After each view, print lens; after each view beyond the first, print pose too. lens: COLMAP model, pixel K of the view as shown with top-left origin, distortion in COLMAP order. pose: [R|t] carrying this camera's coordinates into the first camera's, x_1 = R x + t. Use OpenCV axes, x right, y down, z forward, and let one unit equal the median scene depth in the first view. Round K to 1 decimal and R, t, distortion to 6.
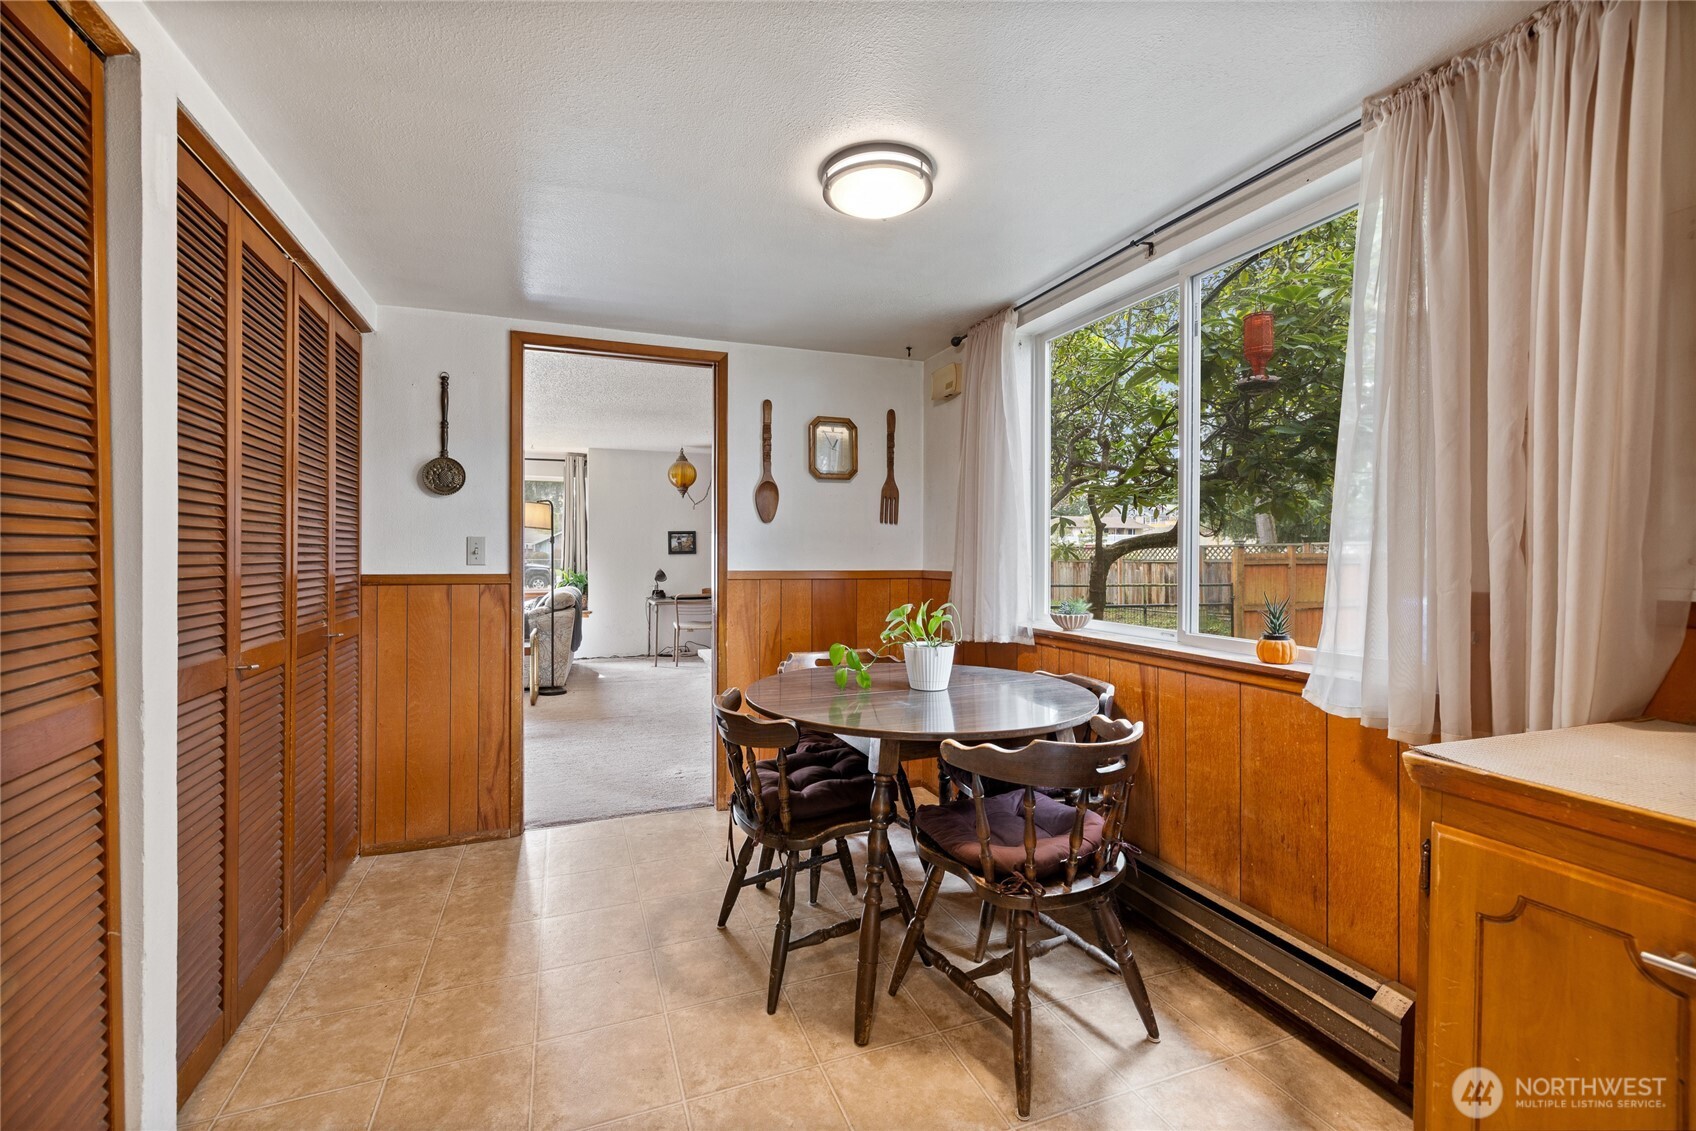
lens RADIAL K [[709.3, 0, 833.5], [0, 709.3, 556.6], [0, 0, 1]] dist [0.000304, 0.000356]
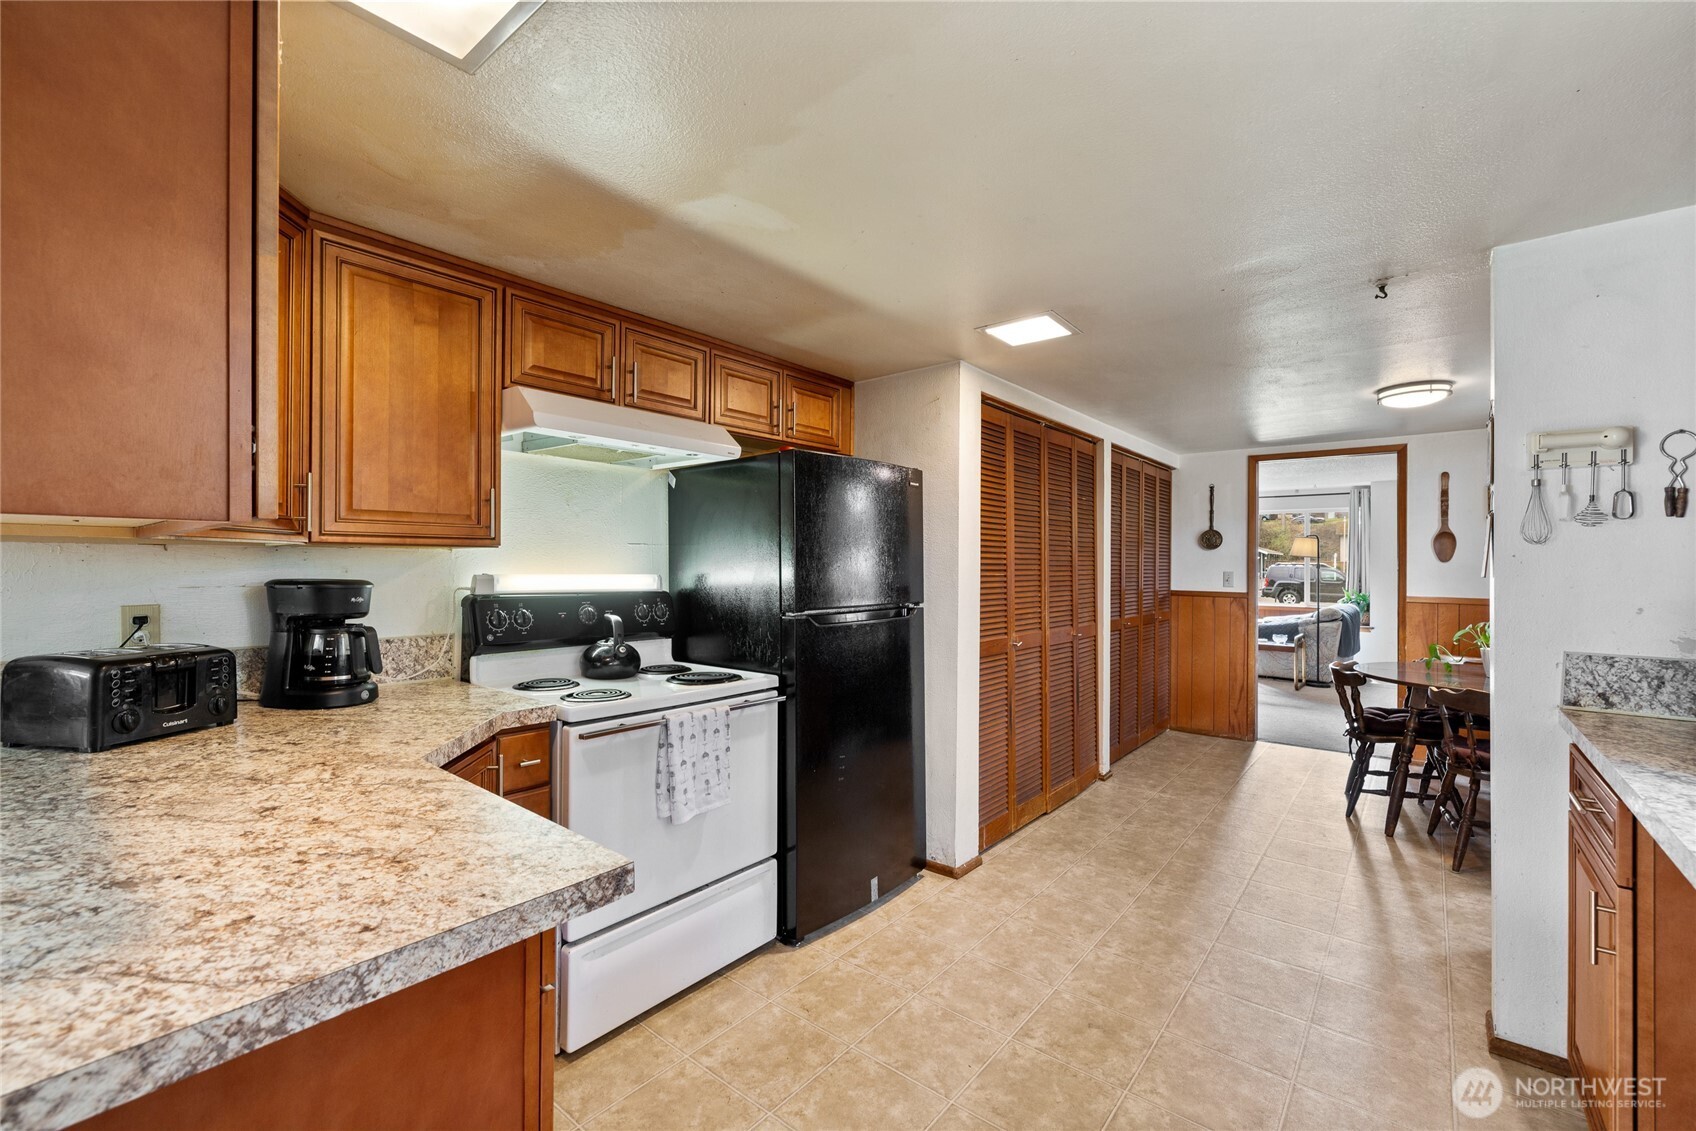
lens RADIAL K [[709.3, 0, 833.5], [0, 709.3, 556.6], [0, 0, 1]] dist [0.000304, 0.000356]
pose [[0.488742, -0.004395, -0.872417, 0.600054], [-0.009744, 0.999897, -0.010496, -0.037867], [0.872374, 0.013630, 0.488649, -0.790922]]
